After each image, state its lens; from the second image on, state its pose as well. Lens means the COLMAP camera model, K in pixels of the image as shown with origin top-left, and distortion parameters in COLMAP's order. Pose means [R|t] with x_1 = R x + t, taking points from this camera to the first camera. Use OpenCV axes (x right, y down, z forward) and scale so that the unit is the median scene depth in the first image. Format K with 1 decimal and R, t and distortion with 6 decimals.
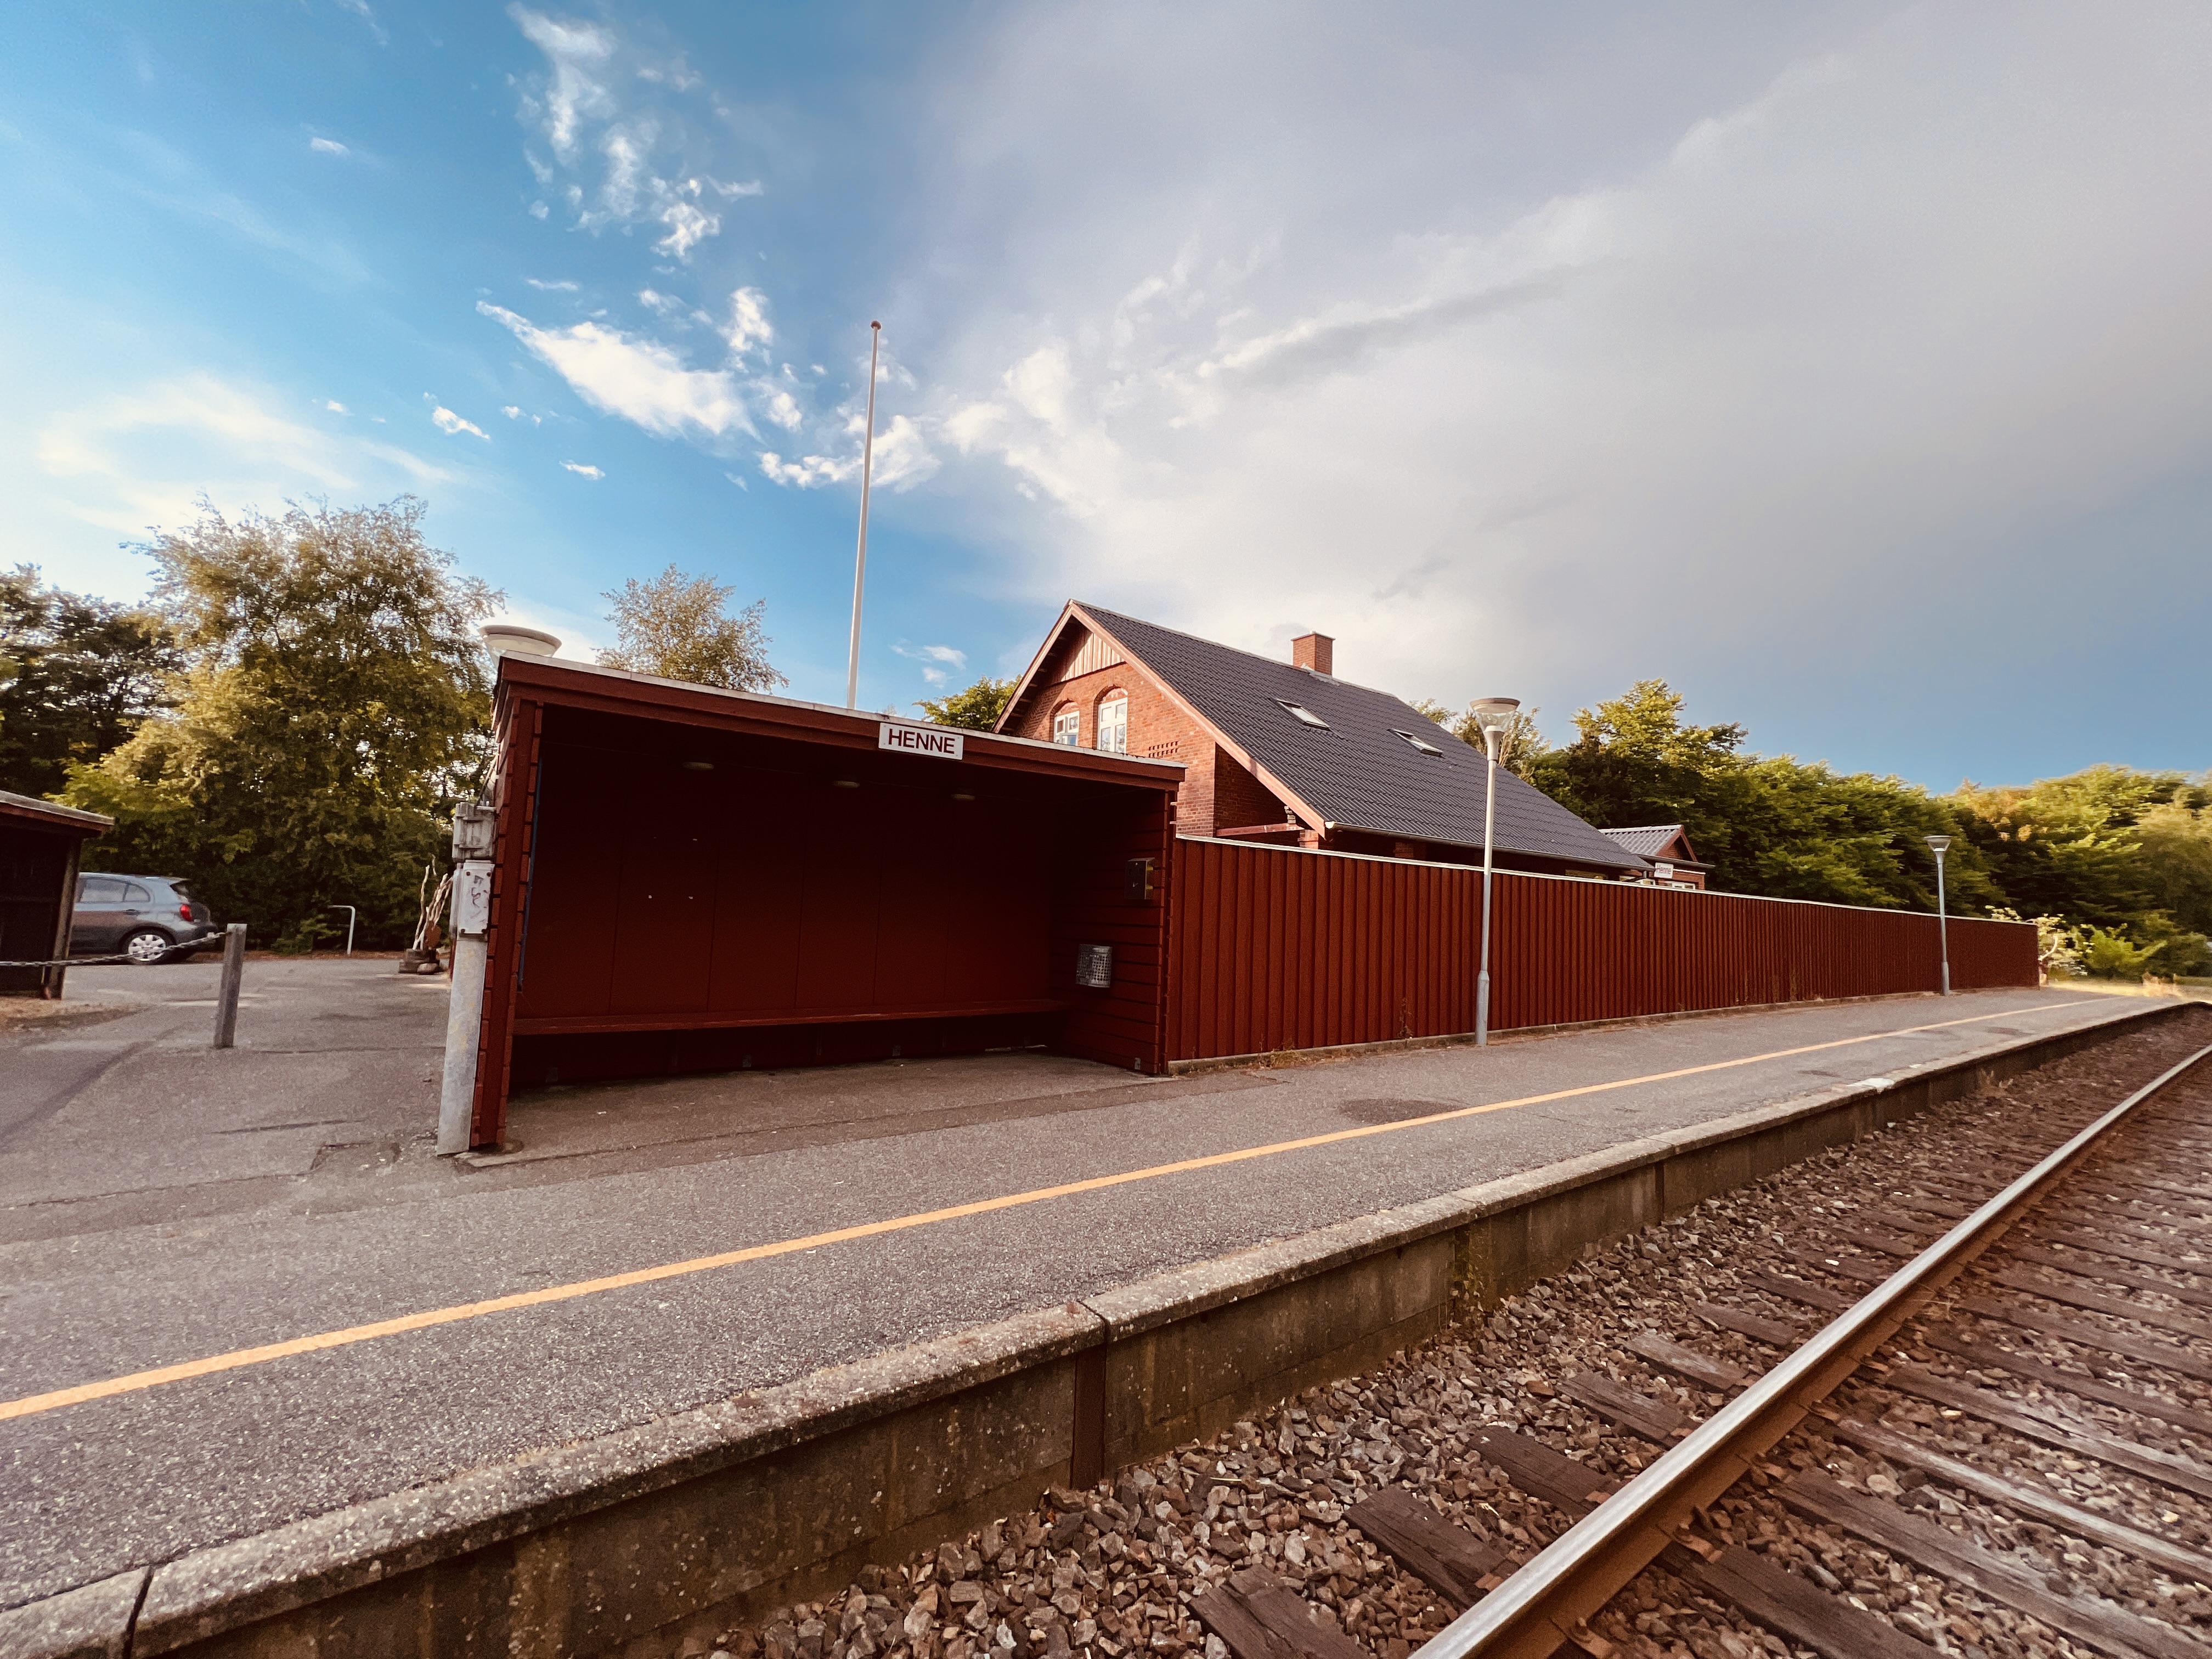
lens RADIAL K [[890.5, 0, 1105.0], [0, 890.5, 841.3], [0, 0, 1]] dist [-0.006183, 0.001813]
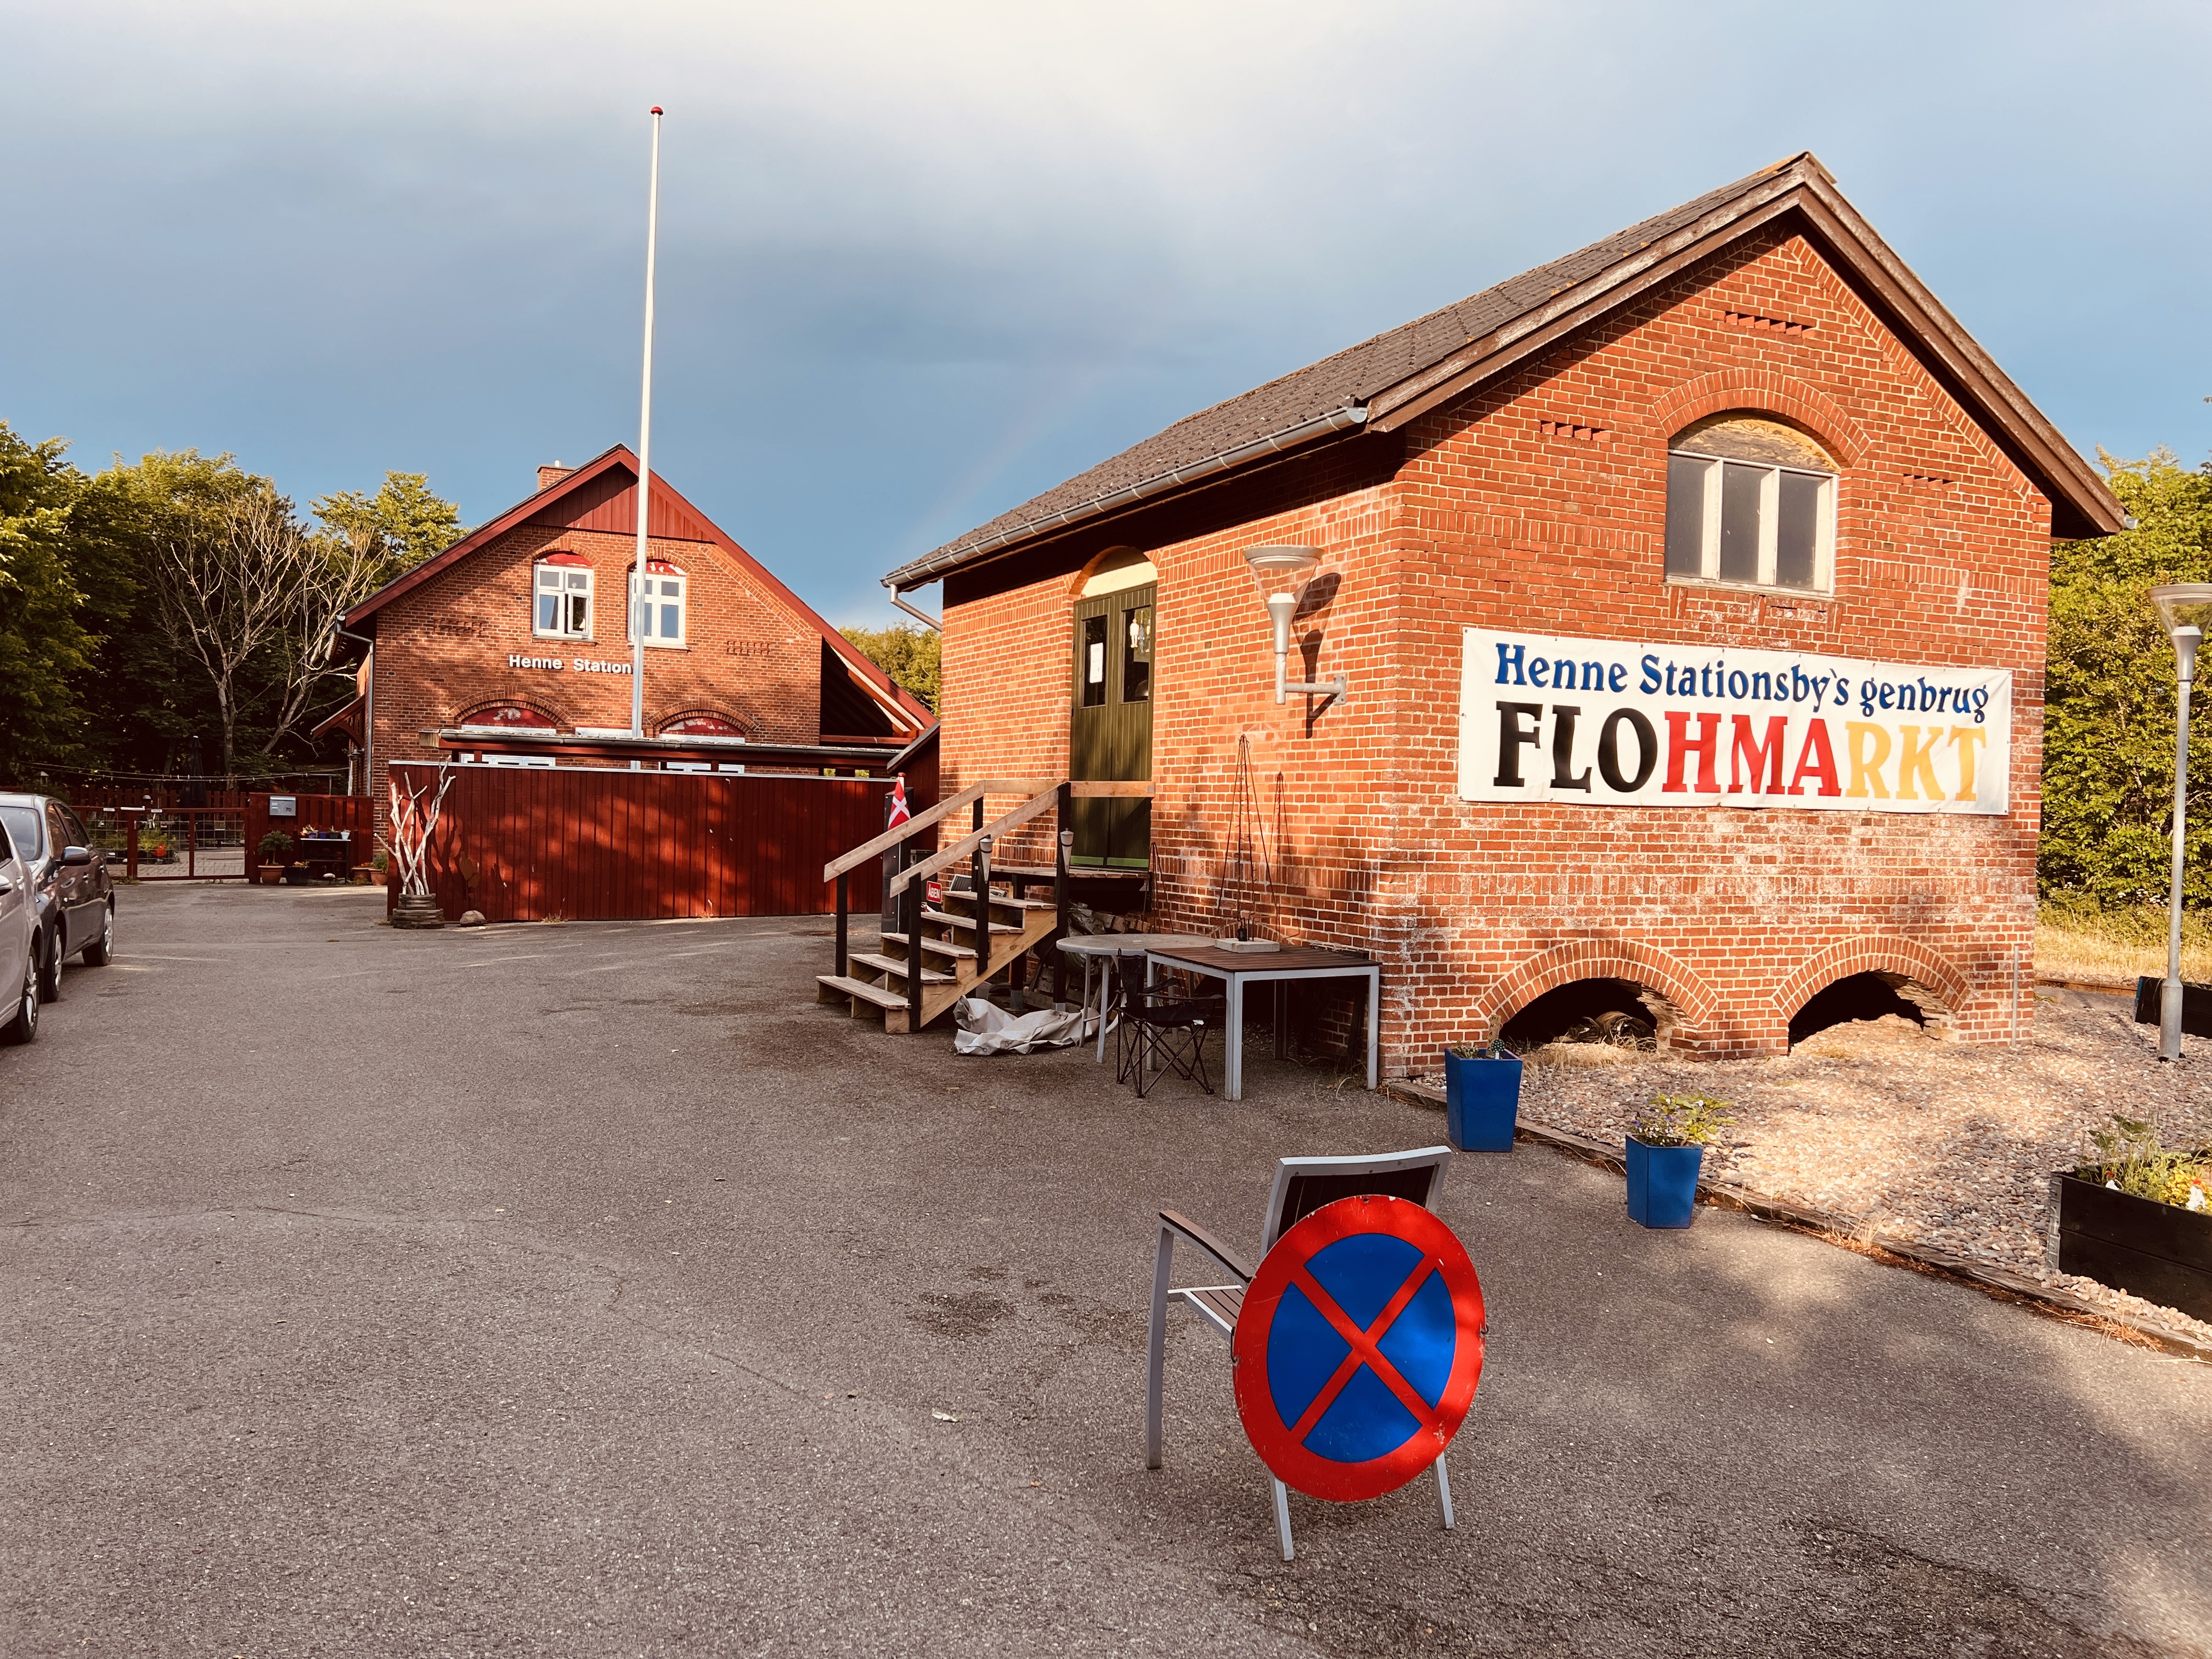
lens RADIAL K [[1667.1, 0, 1092.0], [0, 1667.1, 868.7], [0, 0, 1]] dist [0.059790, -0.076176]
pose [[0.214705, -0.061583, 0.974735, -1.518269], [-0.098477, 0.991559, 0.084338, -0.046210], [-0.971702, -0.114097, 0.206828, 0.171684]]
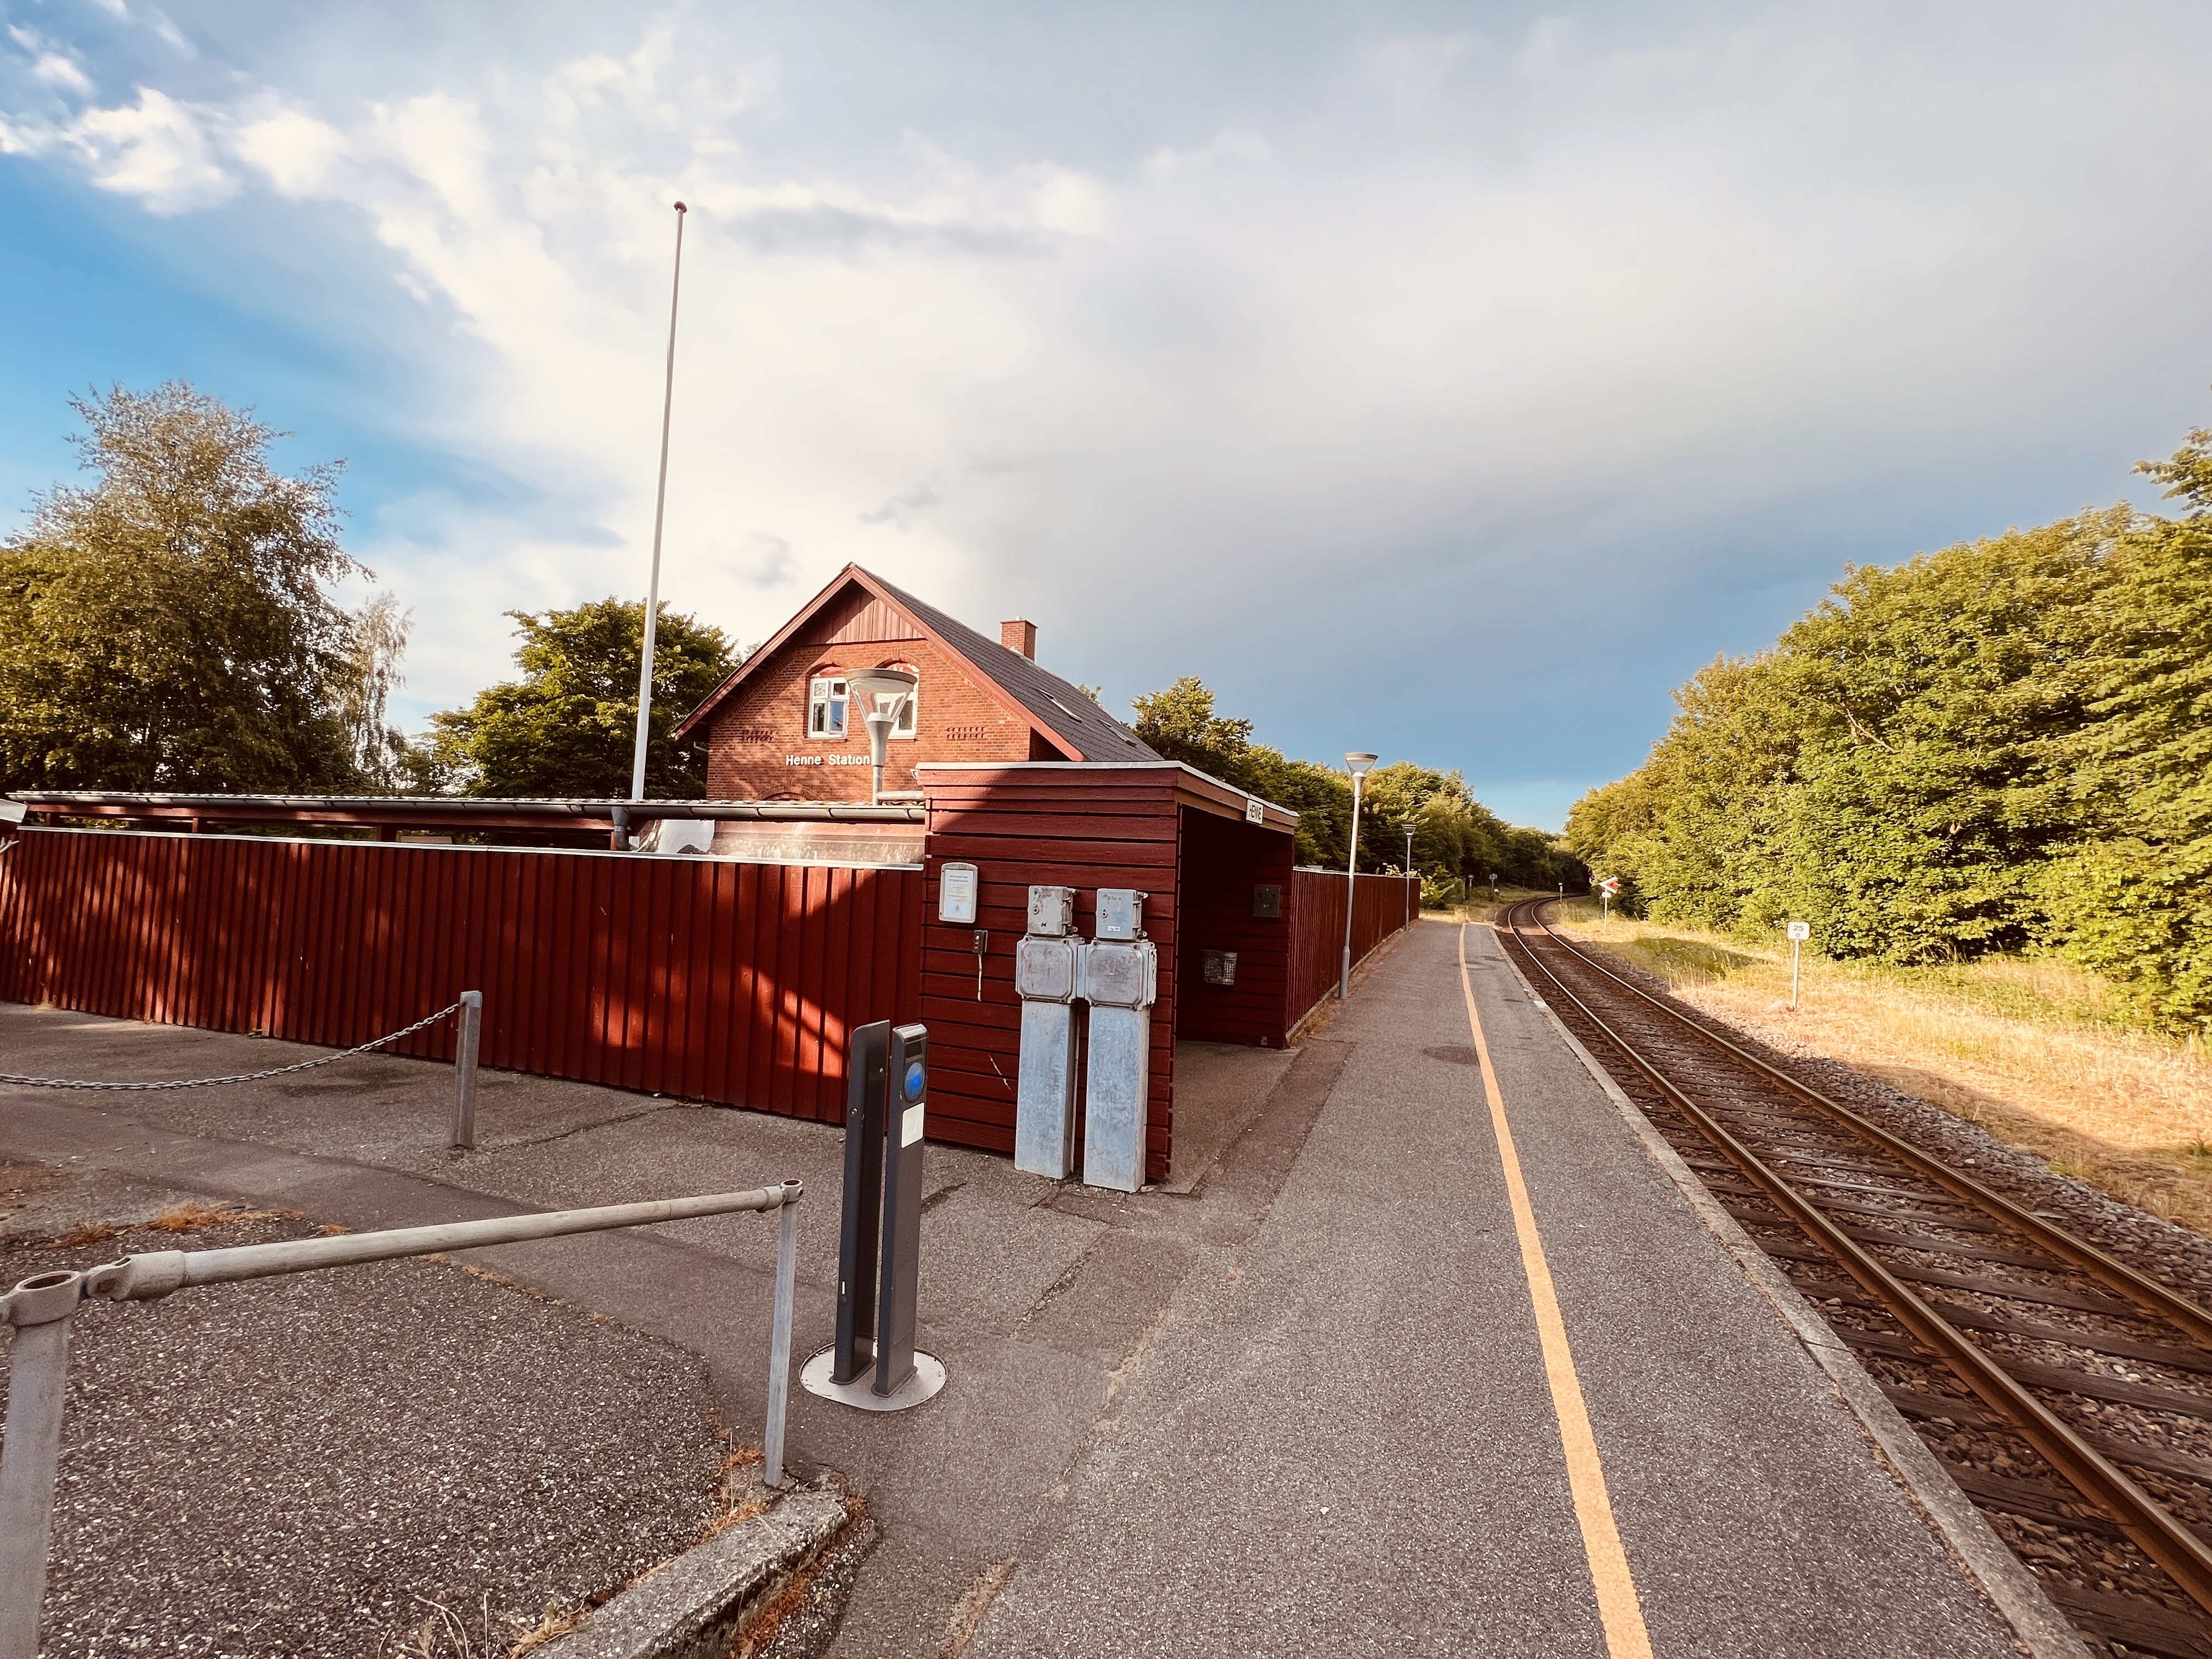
lens RADIAL K [[890.5, 0, 1104.8], [0, 890.5, 834.1], [0, 0, 1]] dist [-0.006183, 0.001813]
pose [[0.842345, 0.018965, 0.538605, -0.317708], [-0.054334, 0.997277, 0.049860, -0.039457], [-0.536193, -0.071263, 0.841082, 0.013582]]
